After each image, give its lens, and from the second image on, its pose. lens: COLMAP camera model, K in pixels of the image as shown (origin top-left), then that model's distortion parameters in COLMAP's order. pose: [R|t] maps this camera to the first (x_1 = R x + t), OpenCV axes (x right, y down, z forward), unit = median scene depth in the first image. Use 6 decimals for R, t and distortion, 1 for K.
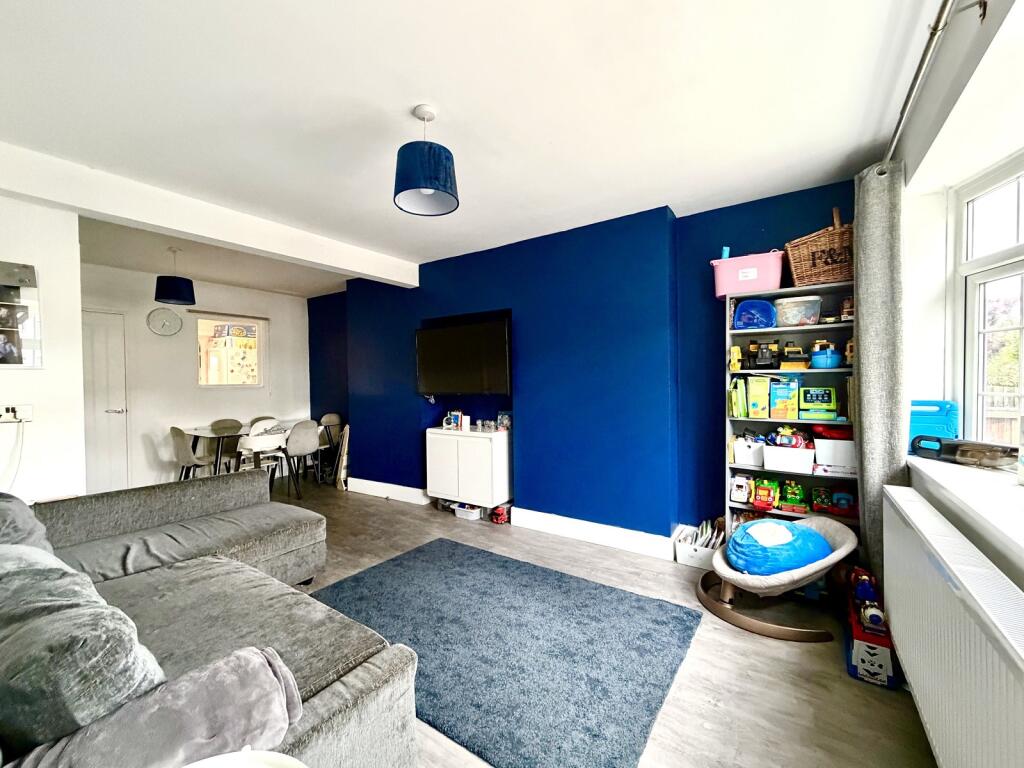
lens RADIAL K [[414.2, 0, 509.8], [0, 414.2, 386.2], [0, 0, 1]] dist [-0.001017, -0.000168]
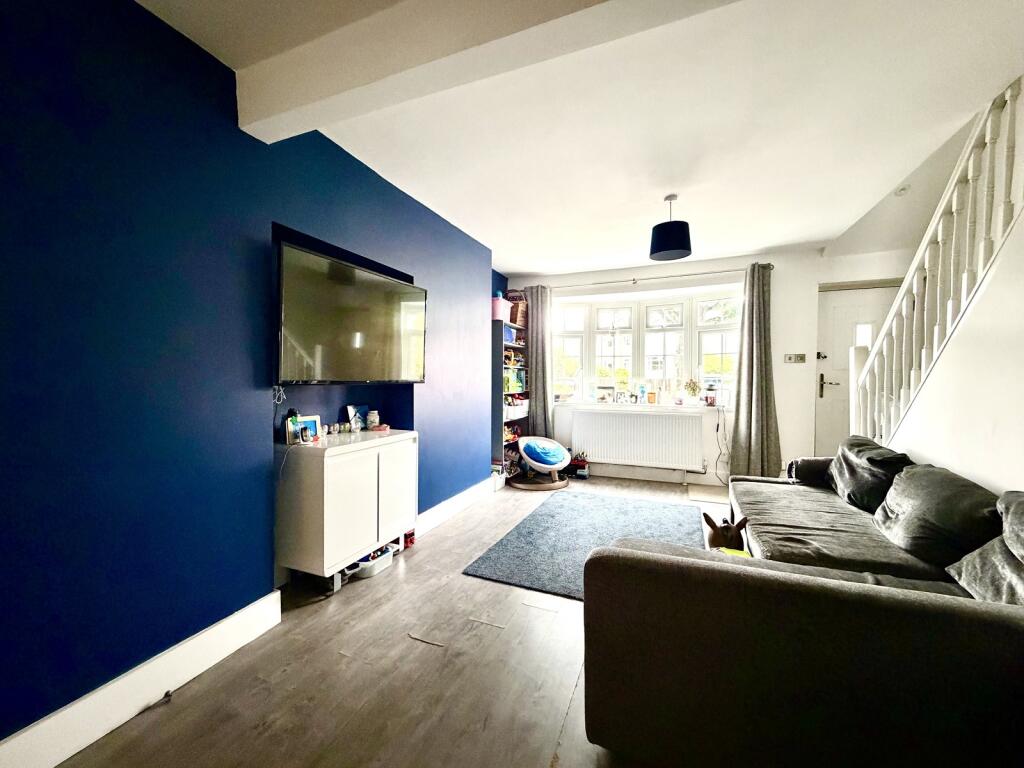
lens RADIAL K [[414.2, 0, 508.5], [0, 414.2, 383.6], [0, 0, 1]] dist [-0.001017, -0.000168]
pose [[-0.207494, -0.006728, 0.978213, -1.053015], [0.003899, 0.999963, 0.007705, 0.023486], [-0.978228, 0.005413, -0.207460, 1.238813]]
